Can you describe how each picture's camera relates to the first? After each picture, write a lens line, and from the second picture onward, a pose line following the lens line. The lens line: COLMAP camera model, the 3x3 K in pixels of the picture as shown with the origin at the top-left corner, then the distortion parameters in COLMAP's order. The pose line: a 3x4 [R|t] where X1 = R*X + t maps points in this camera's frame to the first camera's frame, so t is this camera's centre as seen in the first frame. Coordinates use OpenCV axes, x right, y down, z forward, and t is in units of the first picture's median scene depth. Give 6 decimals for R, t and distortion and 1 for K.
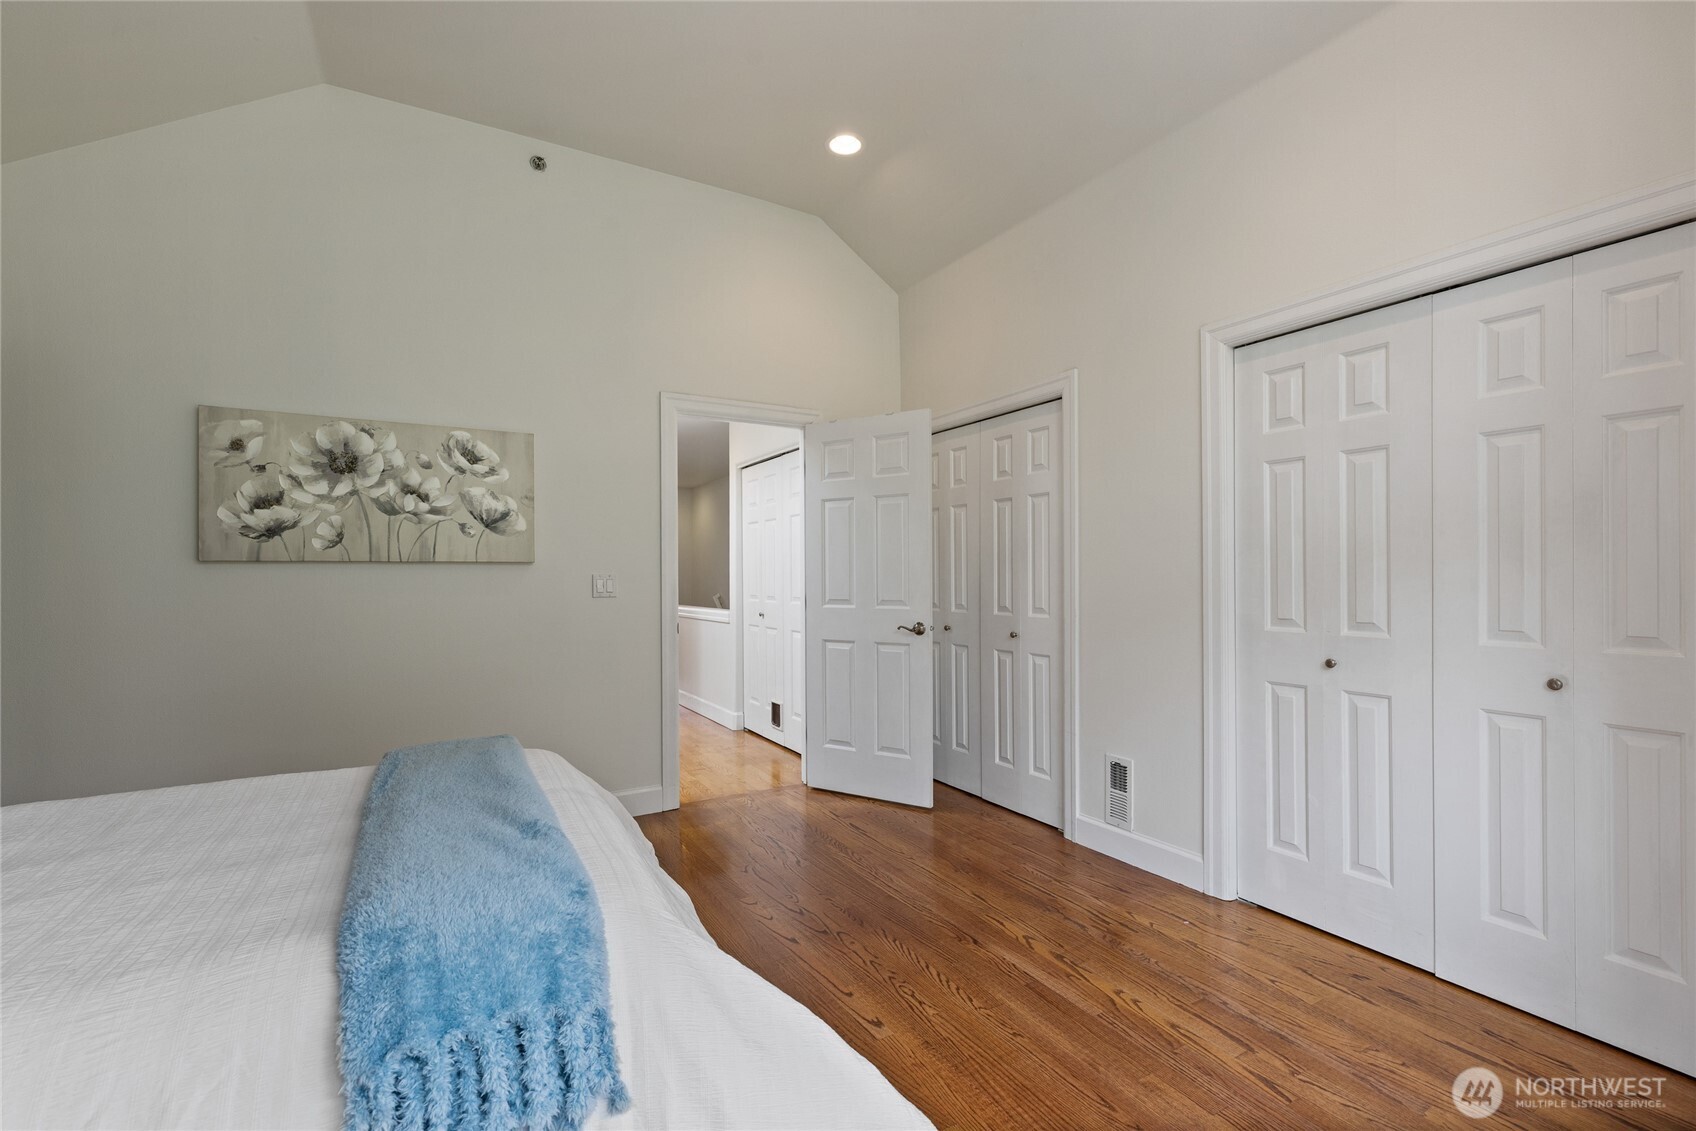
lens RADIAL K [[722.7, 0, 840.3], [0, 722.7, 570.5], [0, 0, 1]] dist [0.006509, 0.000449]
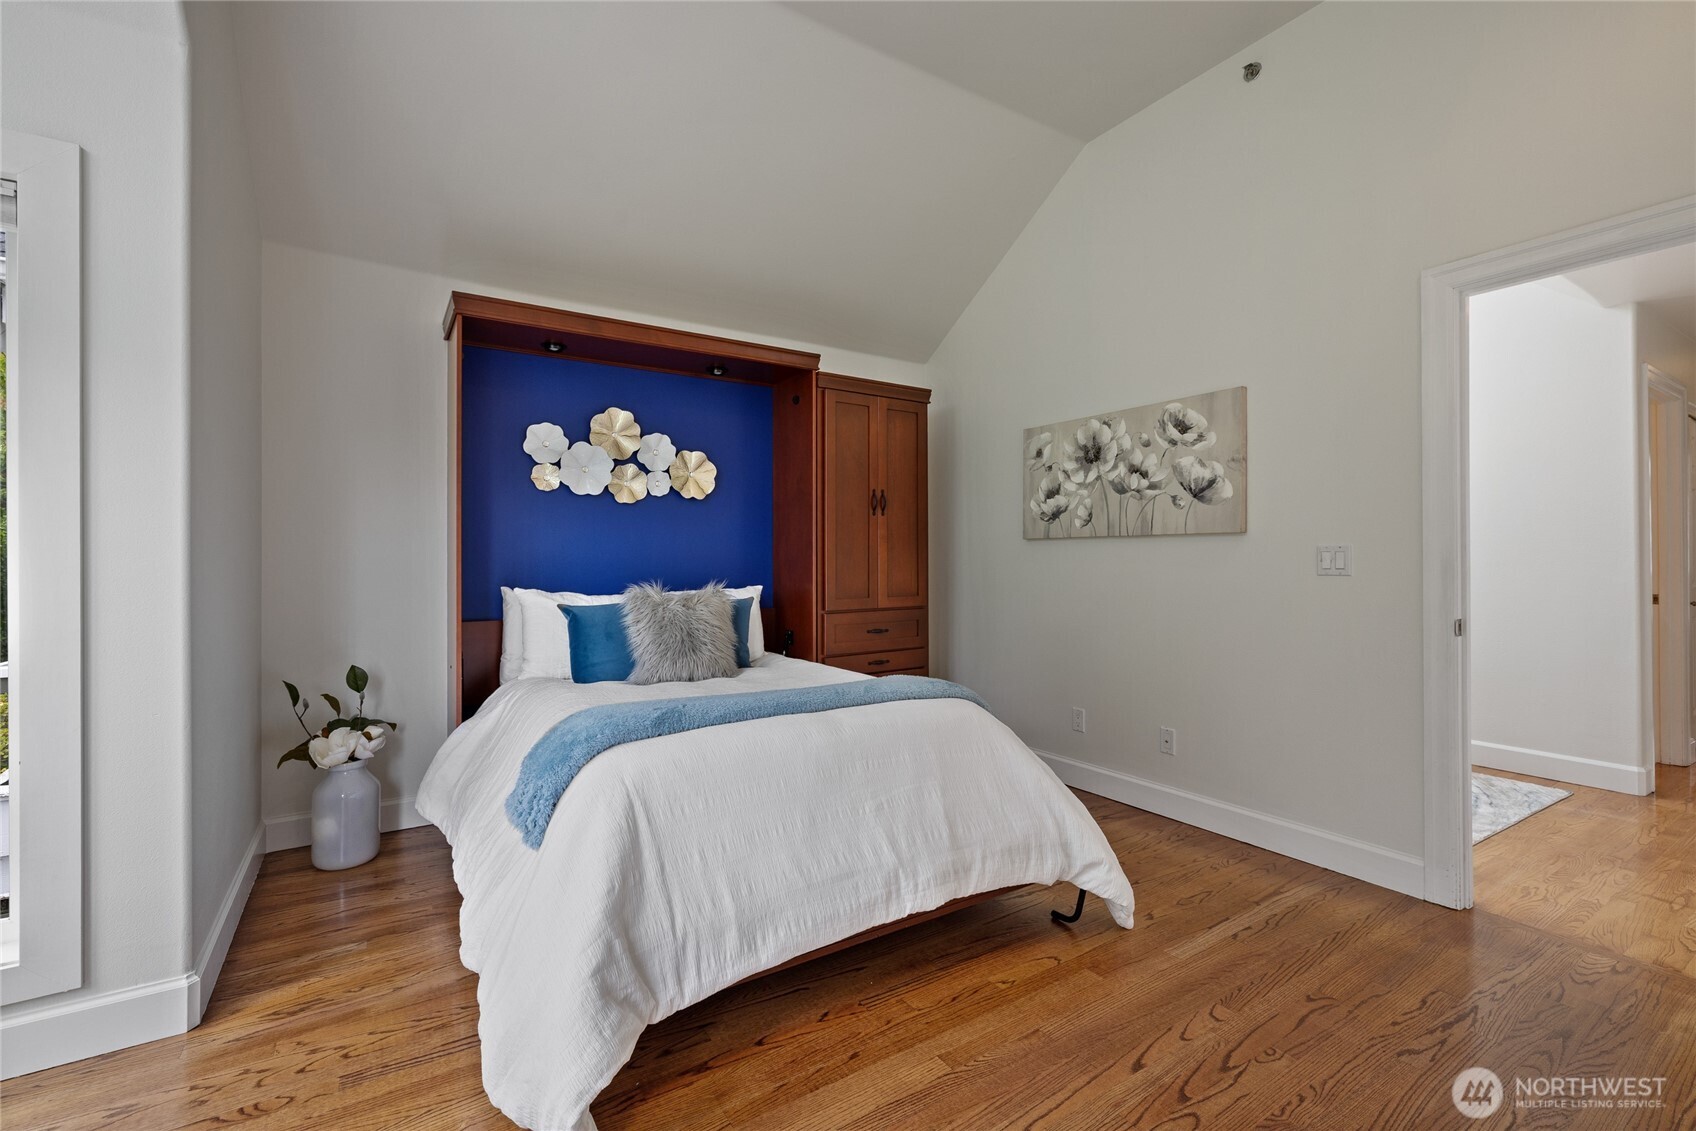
lens RADIAL K [[722.7, 0, 847.1], [0, 722.7, 552.1], [0, 0, 1]] dist [0.006509, 0.000449]
pose [[0.060259, -0.003896, -0.998175, 0.462610], [0.005829, 0.999977, -0.003551, 0.014023], [0.998166, -0.005604, 0.060280, 0.512108]]
